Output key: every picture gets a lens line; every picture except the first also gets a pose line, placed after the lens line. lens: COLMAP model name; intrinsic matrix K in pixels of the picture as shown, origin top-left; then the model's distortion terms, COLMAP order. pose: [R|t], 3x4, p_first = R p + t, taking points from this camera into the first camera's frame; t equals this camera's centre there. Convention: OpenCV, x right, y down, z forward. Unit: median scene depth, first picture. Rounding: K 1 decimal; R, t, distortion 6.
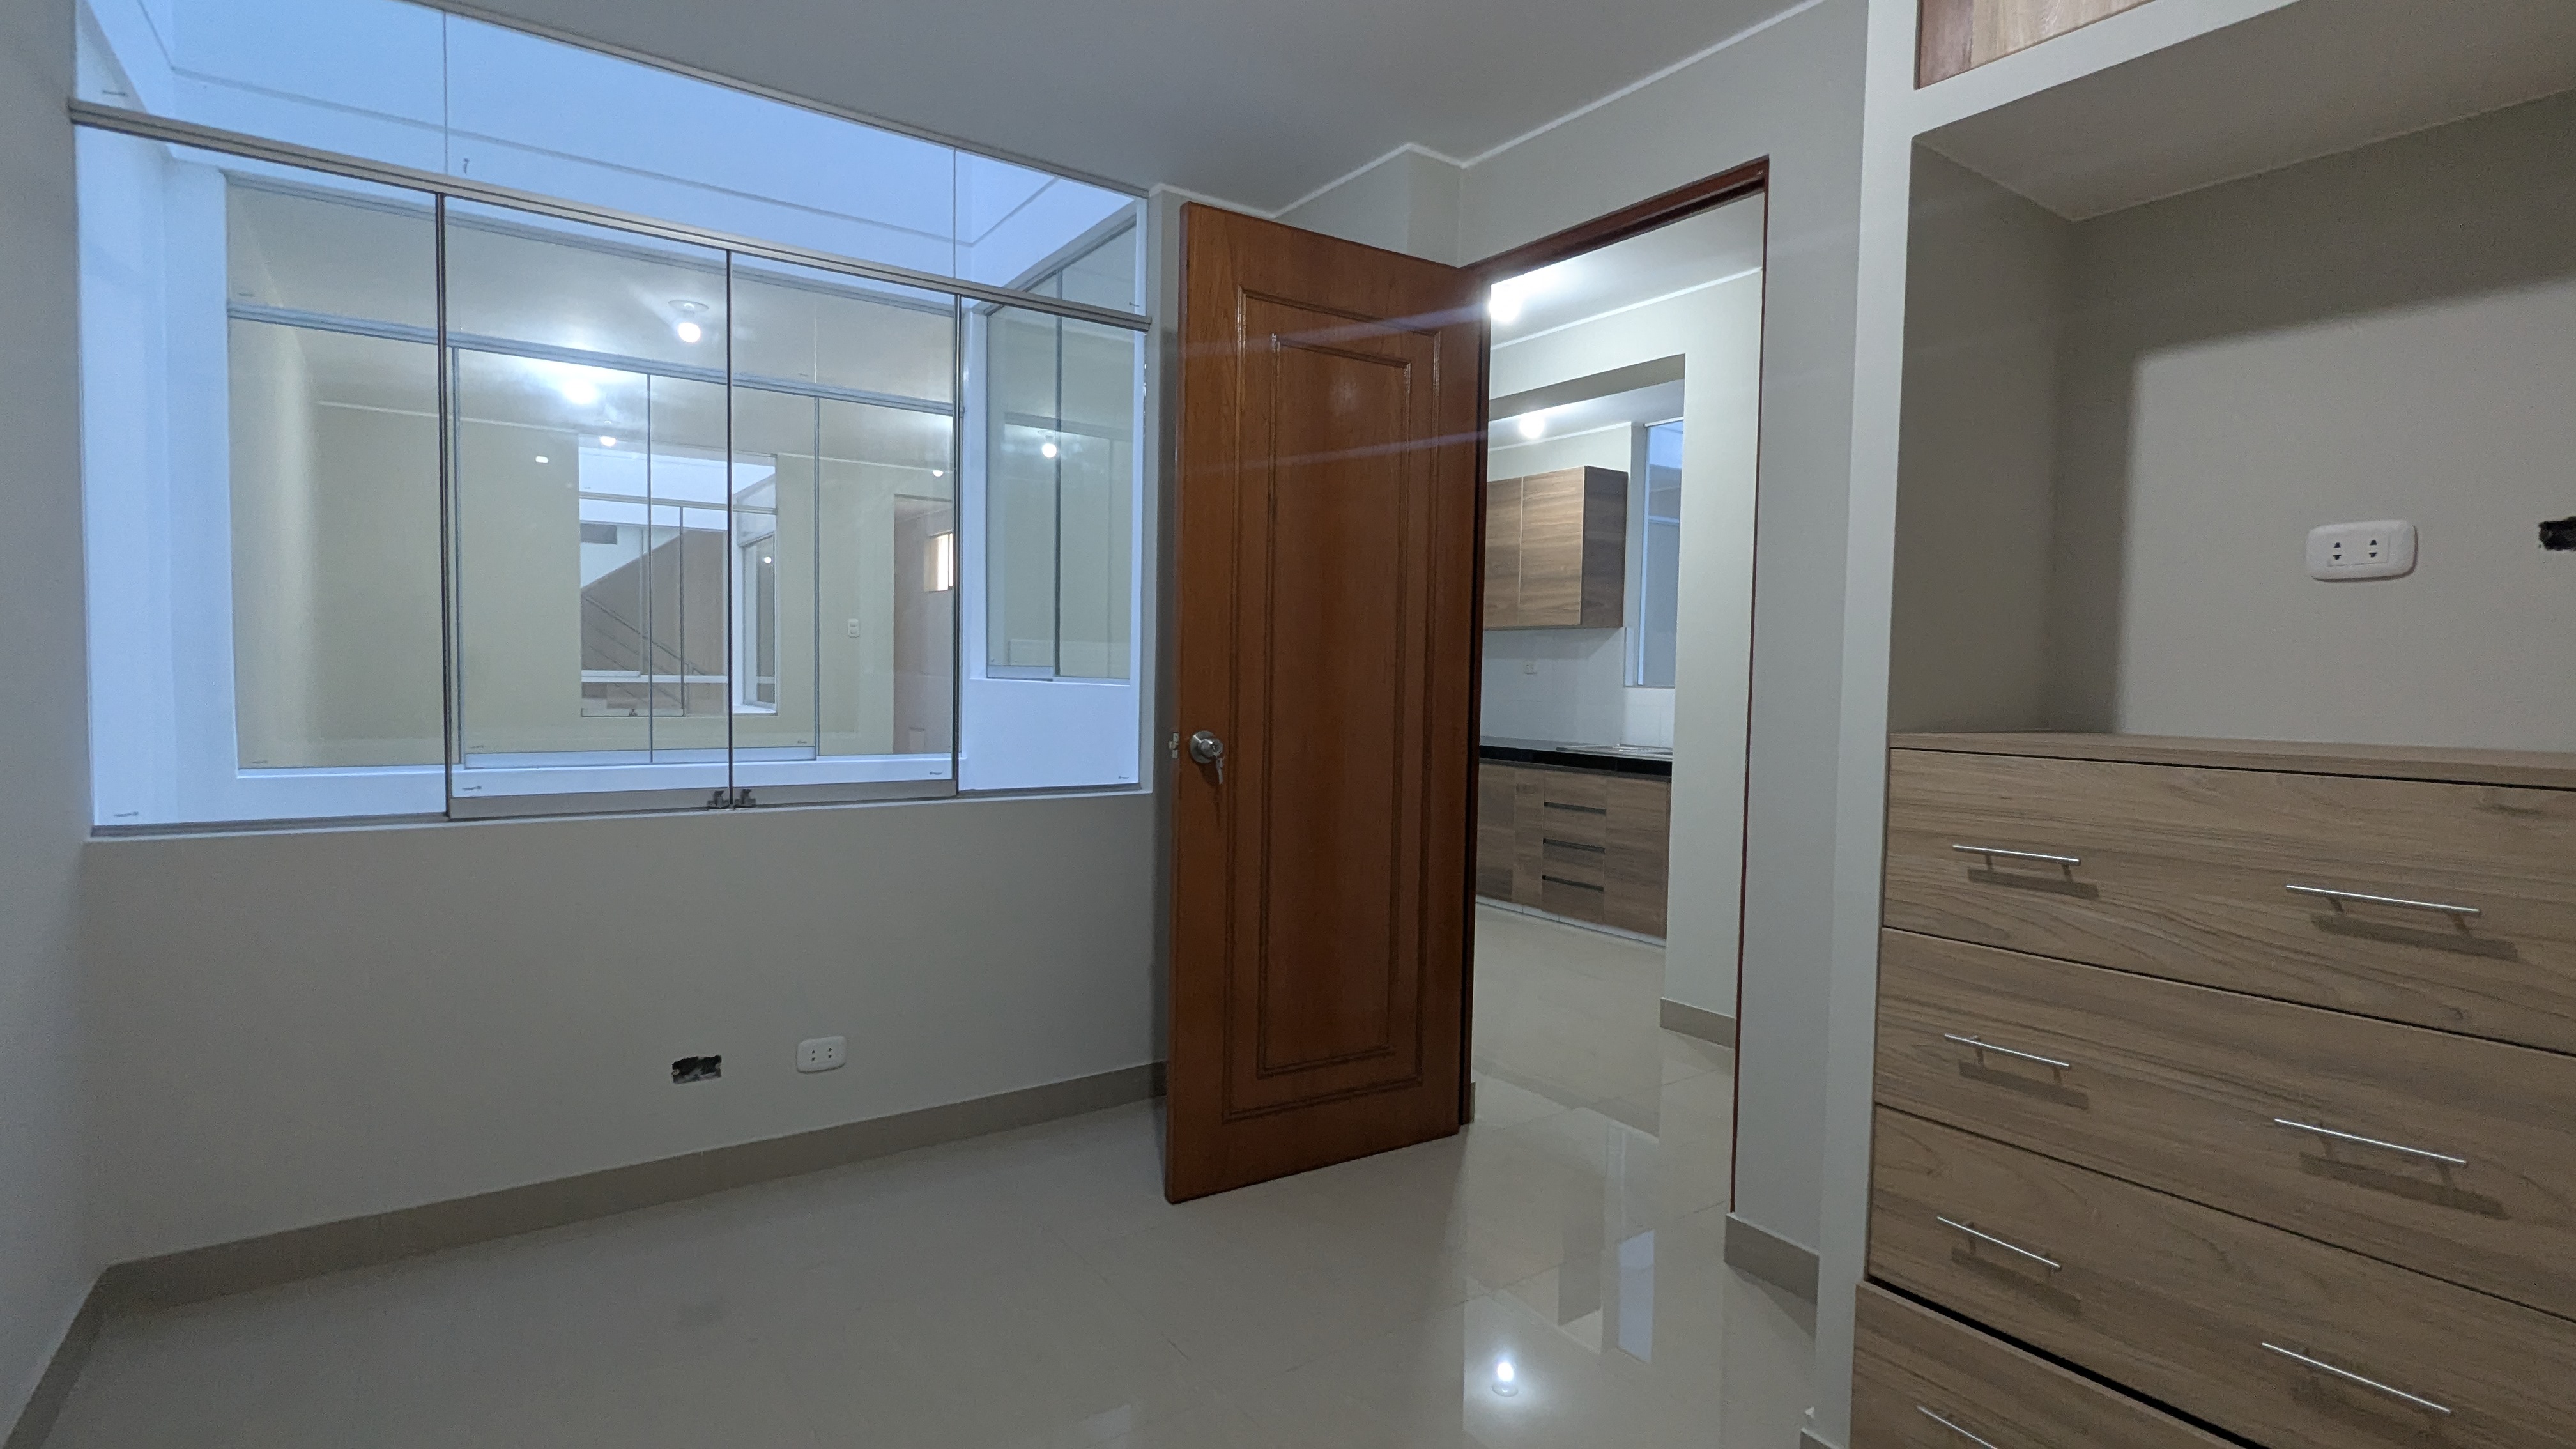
lens RADIAL K [[1201.3, 0, 1288.0], [0, 1201.3, 724.5], [0, 0, 1]] dist [-0.016940, -0.000102]
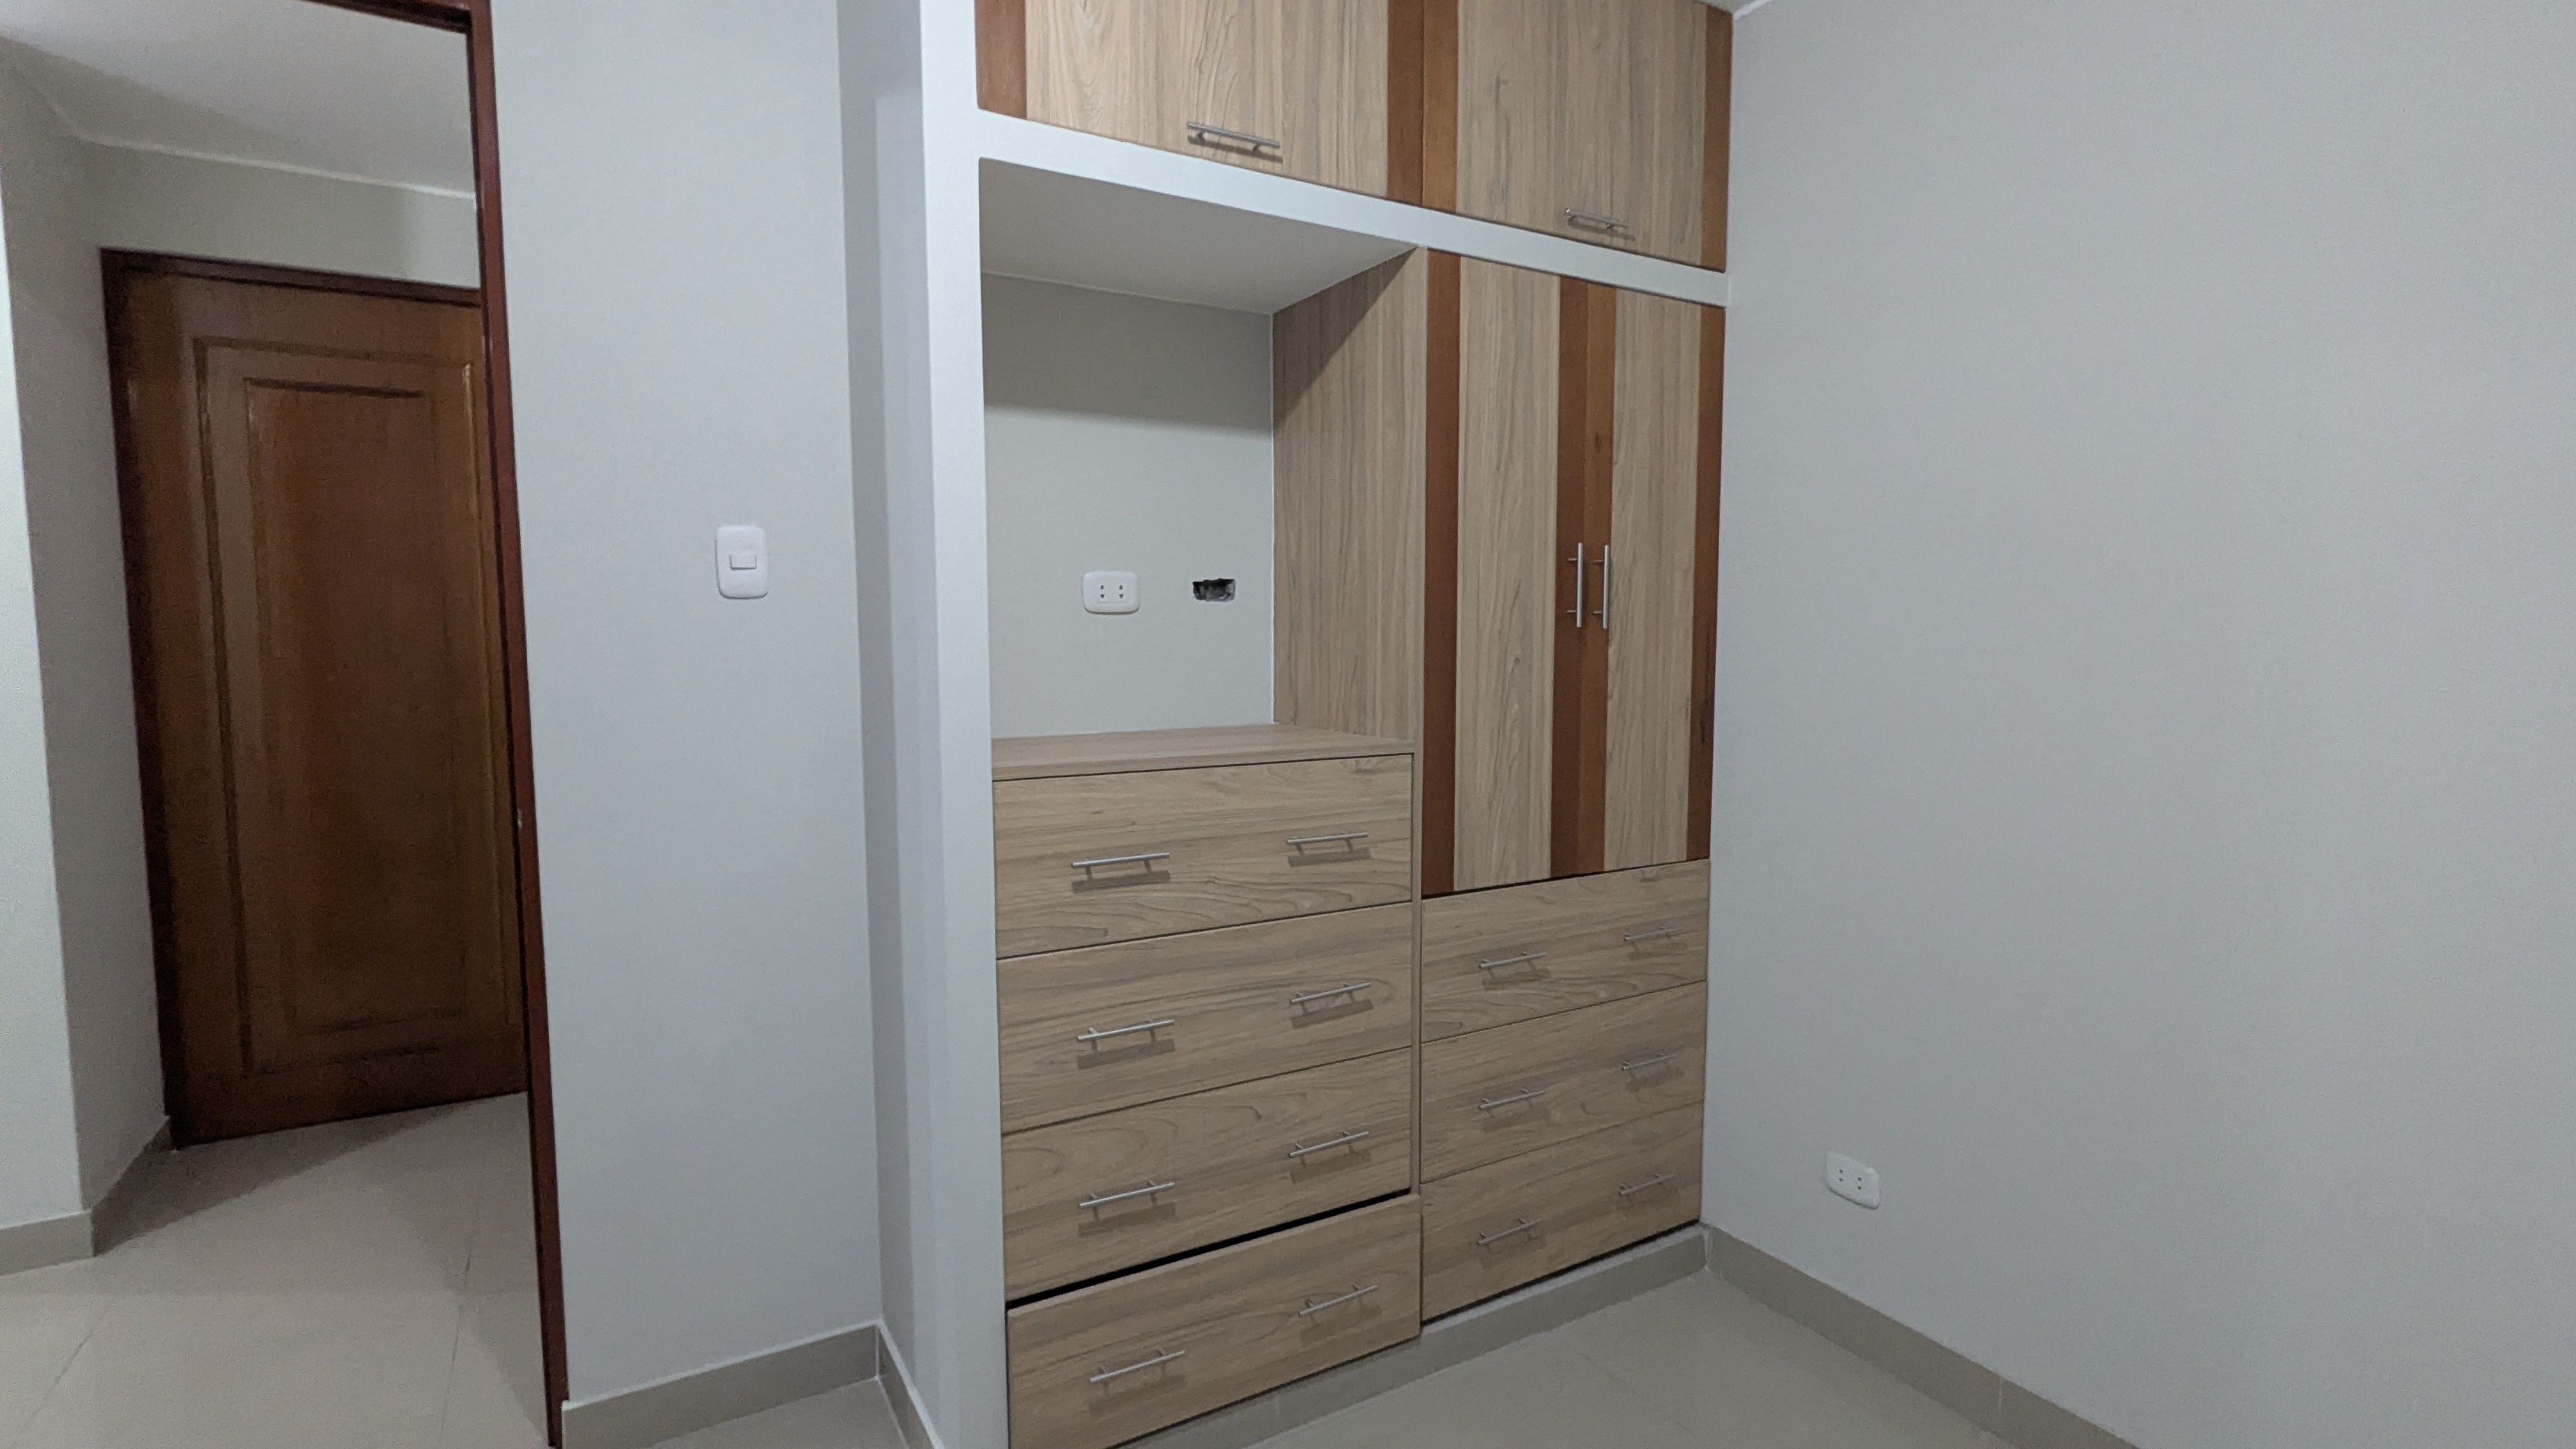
lens RADIAL K [[1201.3, 0, 1288.0], [0, 1201.3, 724.5], [0, 0, 1]] dist [-0.016940, -0.000102]
pose [[0.070647, -0.088714, 0.993549, -0.514178], [0.047947, 0.995188, 0.085451, -0.111415], [-0.996348, 0.041601, 0.074560, 0.754492]]
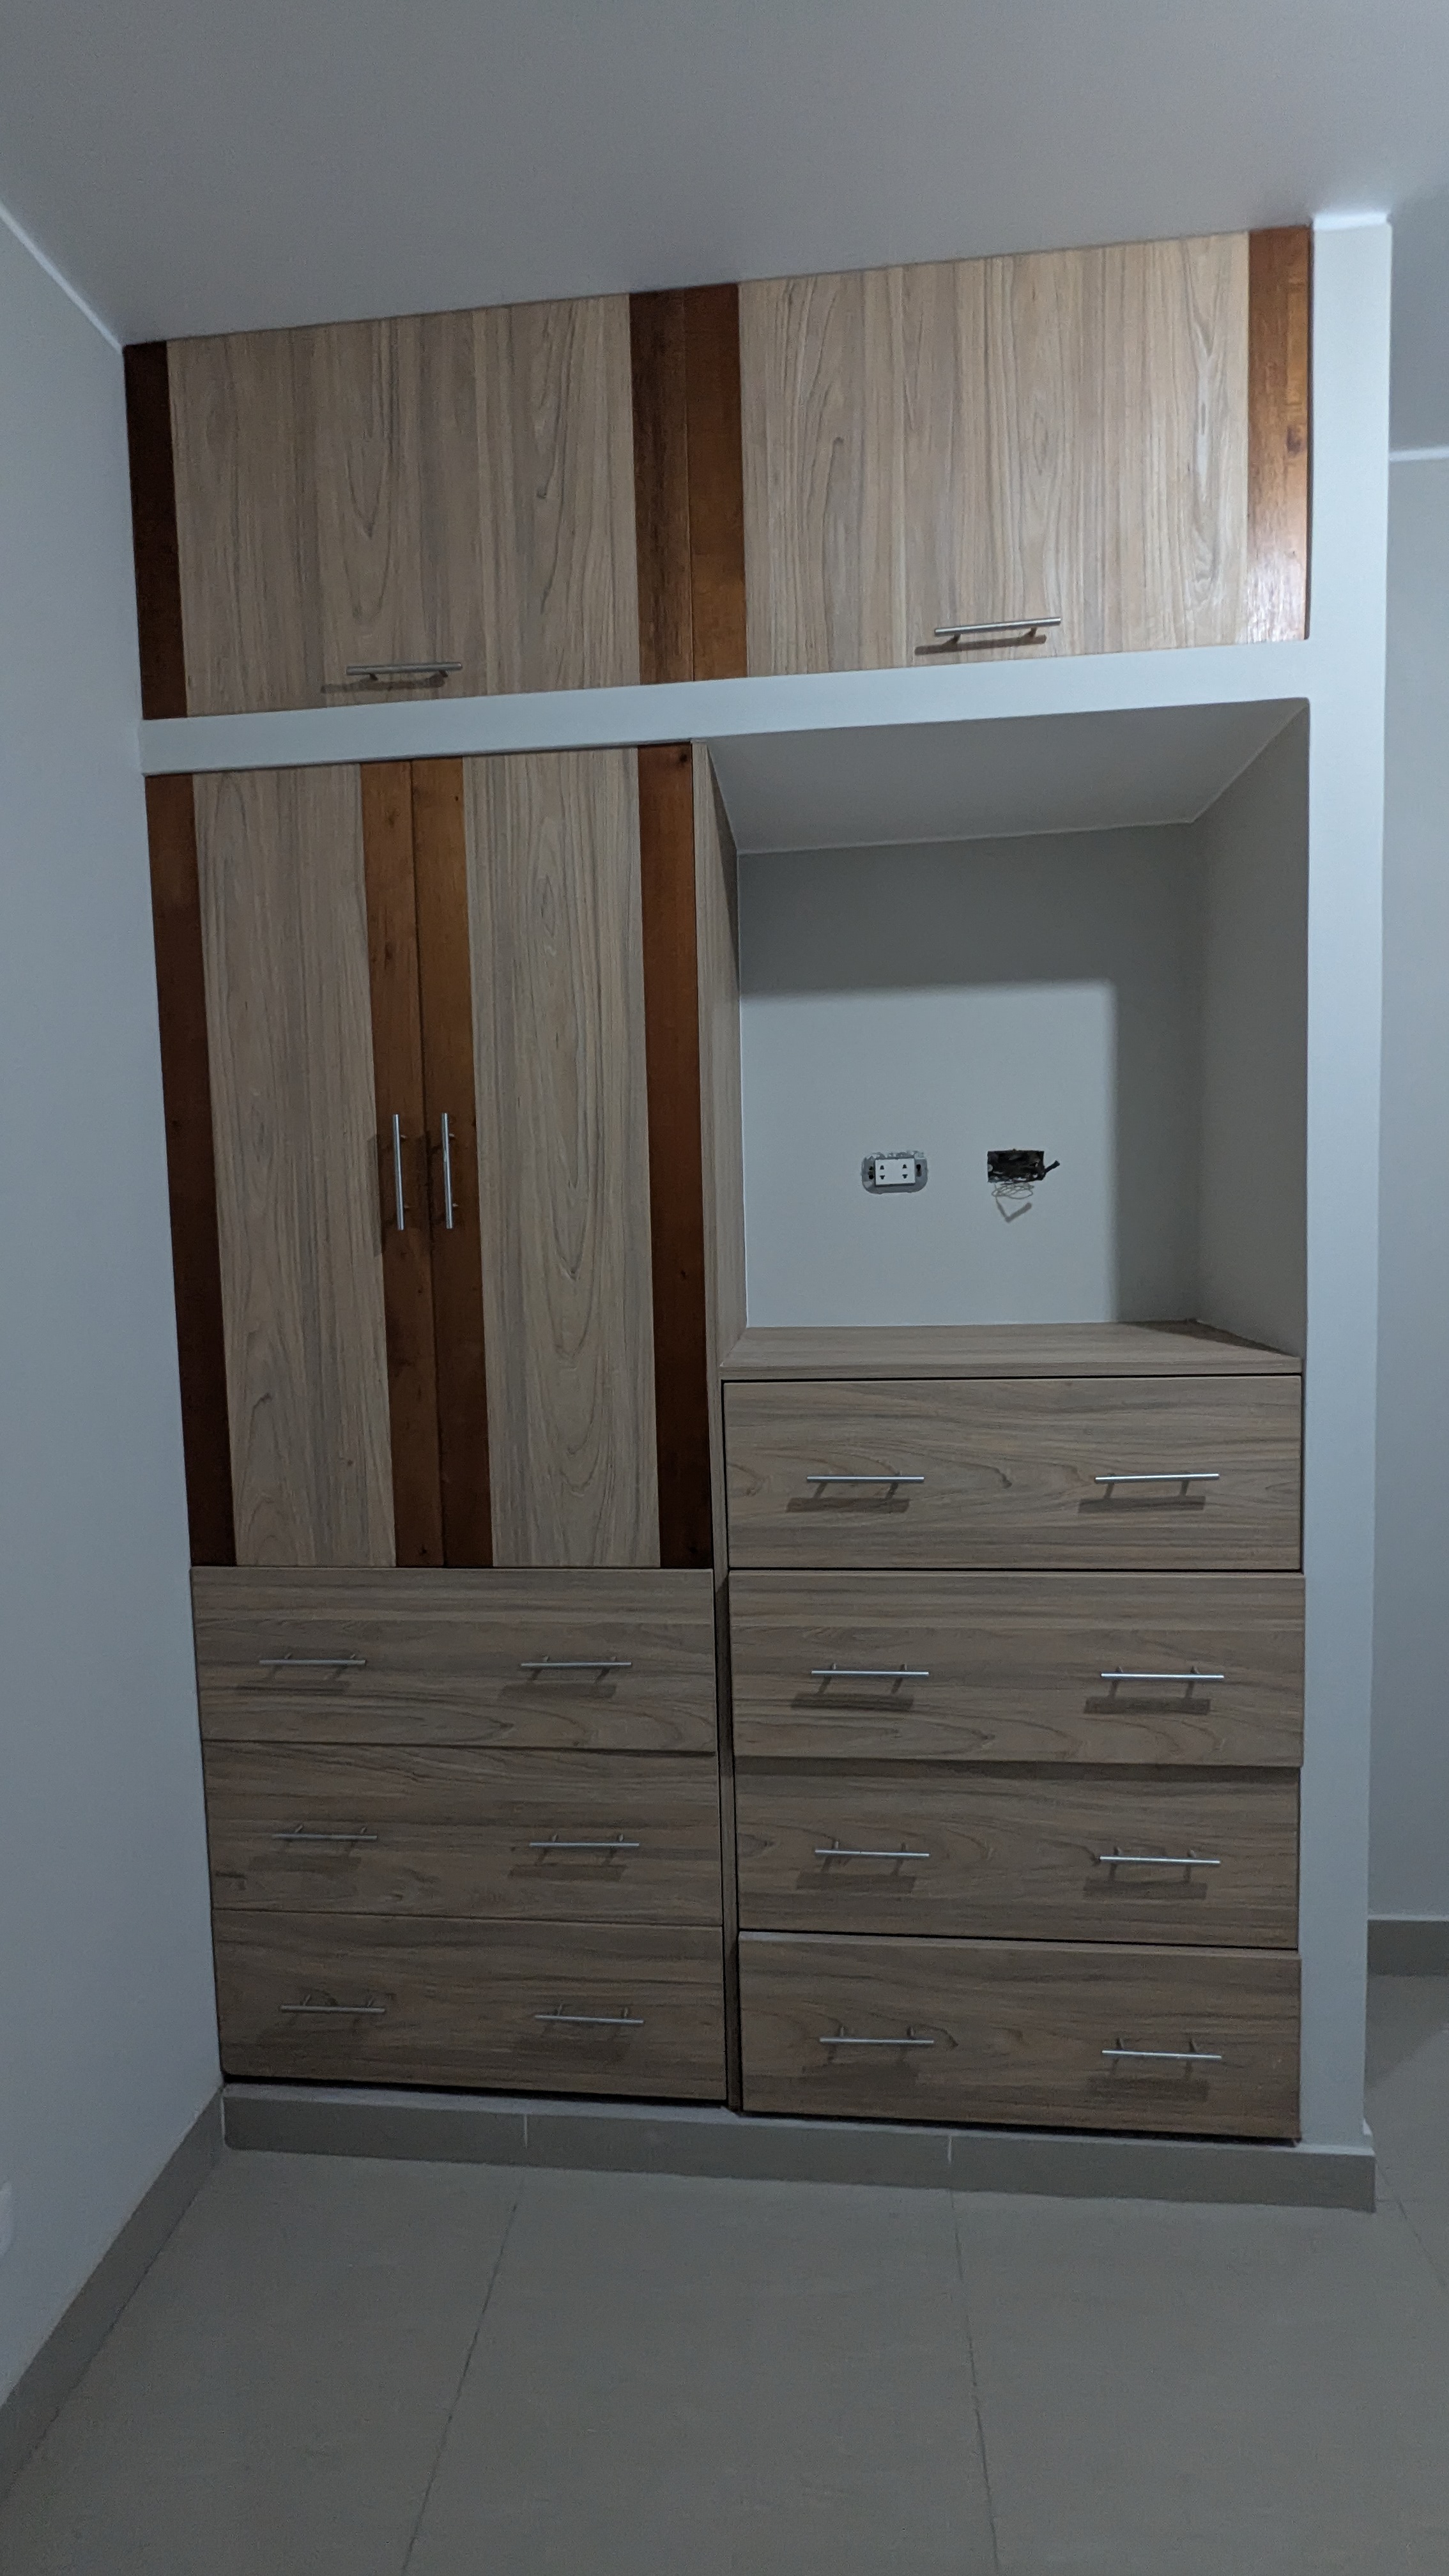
lens RADIAL K [[1260.8, 0, 724.5], [0, 1260.8, 1288.0], [0, 0, 1]] dist [-0.000209, 0.000144]
pose [[0.645025, -0.063573, 0.761512, -0.401111], [0.060949, 0.997639, 0.031659, -0.103699], [-0.761727, 0.025992, 0.647377, 0.586967]]
